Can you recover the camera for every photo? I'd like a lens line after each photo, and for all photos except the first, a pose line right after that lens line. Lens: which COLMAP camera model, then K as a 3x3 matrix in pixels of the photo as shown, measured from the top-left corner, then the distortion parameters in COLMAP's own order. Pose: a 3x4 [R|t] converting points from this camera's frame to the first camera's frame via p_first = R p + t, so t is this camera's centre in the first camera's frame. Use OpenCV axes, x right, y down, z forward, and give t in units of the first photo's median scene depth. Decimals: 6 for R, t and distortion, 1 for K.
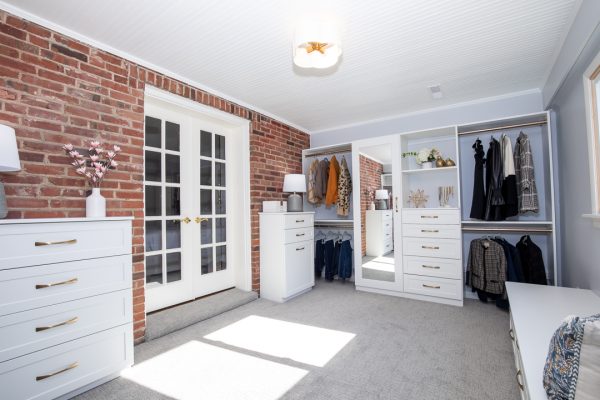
lens RADIAL K [[281.3, 0, 298.6], [0, 281.3, 201.1], [0, 0, 1]] dist [0.016461, -0.000281]
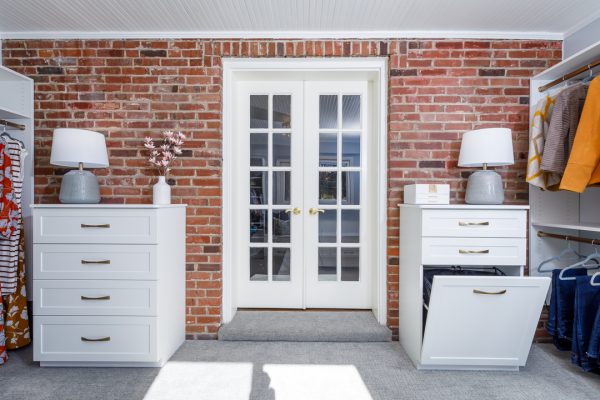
lens RADIAL K [[281.3, 0, 302.4], [0, 281.3, 201.7], [0, 0, 1]] dist [0.016461, -0.000281]
pose [[0.568836, 0.019670, -0.822216, 0.272691], [0.015995, 0.999260, 0.034971, 0.011960], [0.822296, -0.033044, 0.568100, 0.528692]]
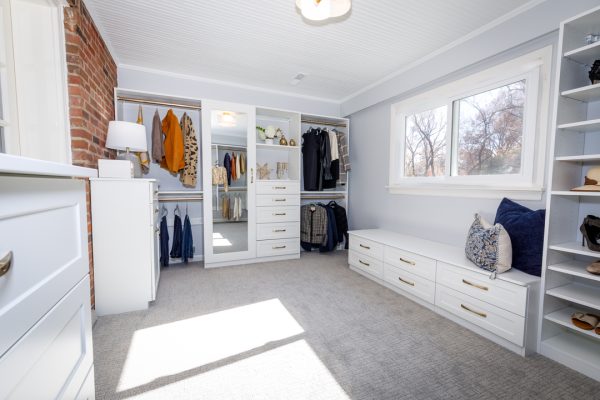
lens RADIAL K [[281.3, 0, 321.7], [0, 281.3, 205.7], [0, 0, 1]] dist [0.016461, -0.000281]
pose [[0.489432, -0.041131, 0.871071, -0.474033], [-0.047689, 0.996130, 0.073831, 0.036948], [-0.870736, -0.077676, 0.485577, 0.306754]]
